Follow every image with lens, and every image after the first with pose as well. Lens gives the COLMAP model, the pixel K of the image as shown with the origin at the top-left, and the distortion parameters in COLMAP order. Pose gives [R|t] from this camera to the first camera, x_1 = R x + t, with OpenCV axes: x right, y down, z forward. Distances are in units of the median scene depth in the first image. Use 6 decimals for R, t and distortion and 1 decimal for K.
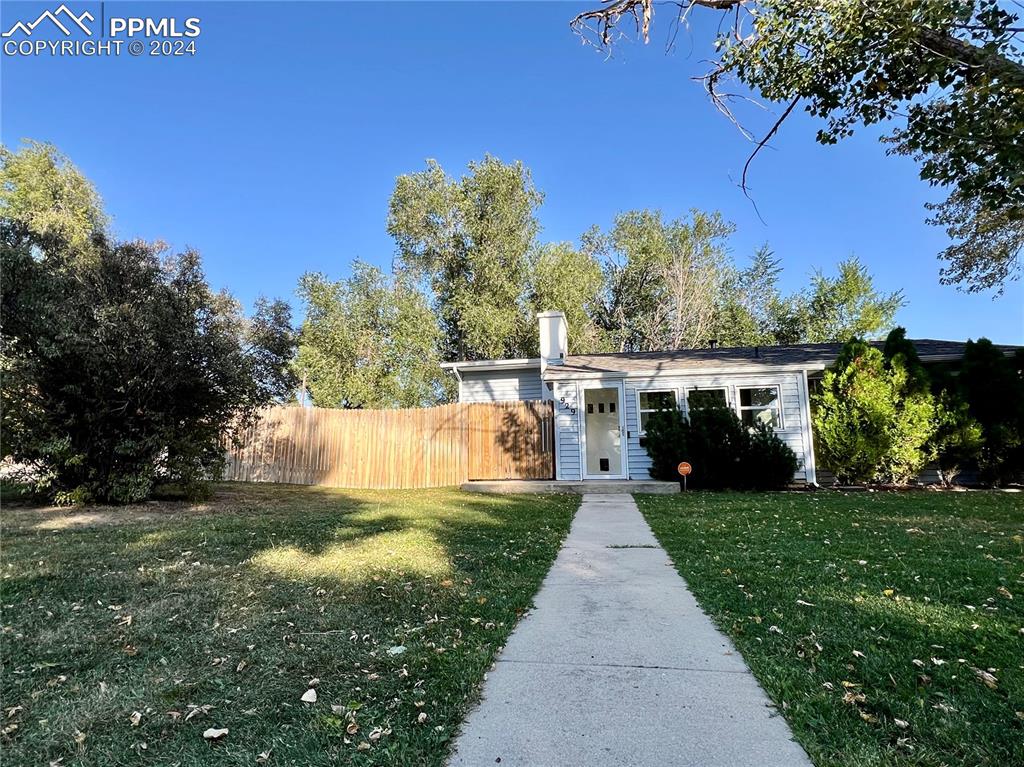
lens RADIAL K [[526.9, 0, 512.0], [0, 526.9, 383.5], [0, 0, 1]] dist [-0.014472, -0.000007]
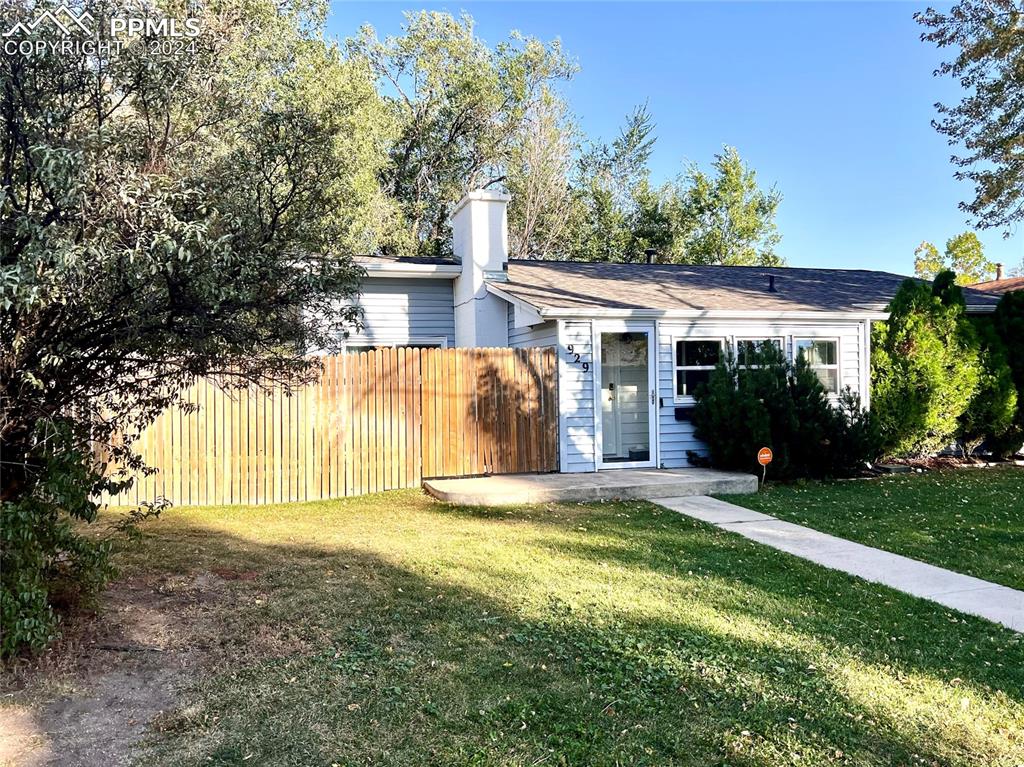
lens RADIAL K [[760.5, 0, 525.9], [0, 760.5, 382.9], [0, 0, 1]] dist [0.069640, -0.130259]
pose [[0.891320, 0.000509, 0.453374, -0.376120], [-0.065777, 0.989564, 0.128204, -0.042378], [-0.448578, -0.144093, 0.882052, 0.208740]]
